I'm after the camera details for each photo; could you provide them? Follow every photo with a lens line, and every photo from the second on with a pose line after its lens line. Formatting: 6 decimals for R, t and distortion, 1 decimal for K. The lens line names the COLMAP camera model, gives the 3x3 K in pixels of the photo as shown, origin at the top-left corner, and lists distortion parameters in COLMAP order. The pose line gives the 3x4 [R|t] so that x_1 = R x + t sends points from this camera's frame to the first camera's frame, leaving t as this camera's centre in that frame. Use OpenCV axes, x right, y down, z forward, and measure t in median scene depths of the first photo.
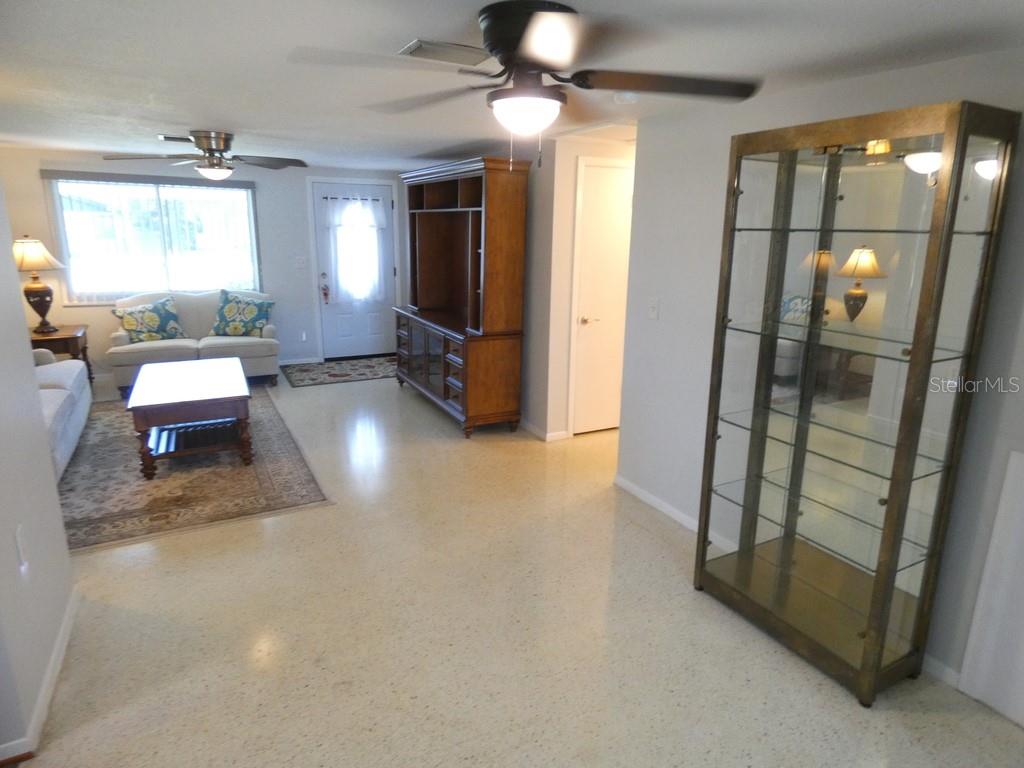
lens RADIAL K [[594.6, 0, 514.5], [0, 594.6, 379.2], [0, 0, 1]] dist [-0.017475, 0.001171]
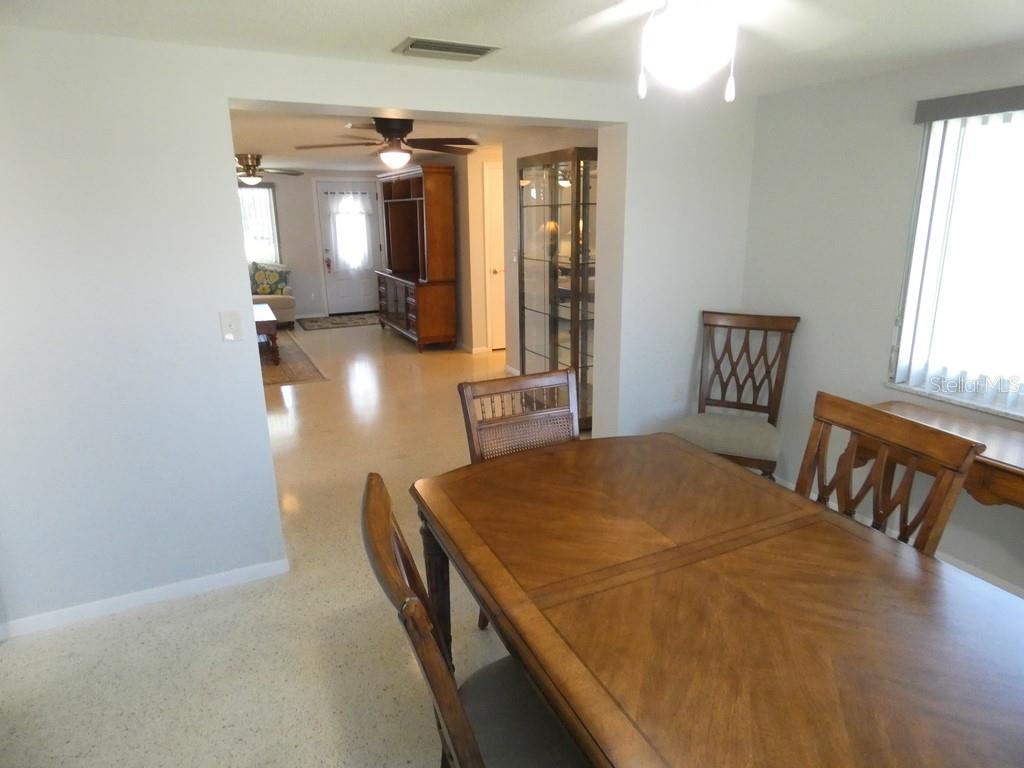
lens RADIAL K [[594.6, 0, 514.5], [0, 594.6, 379.2], [0, 0, 1]] dist [-0.017475, 0.001171]
pose [[0.999433, -0.017985, -0.028452, 0.157402], [0.018562, 0.999625, 0.020153, 0.110841], [0.028078, -0.020670, 0.999392, -0.387607]]
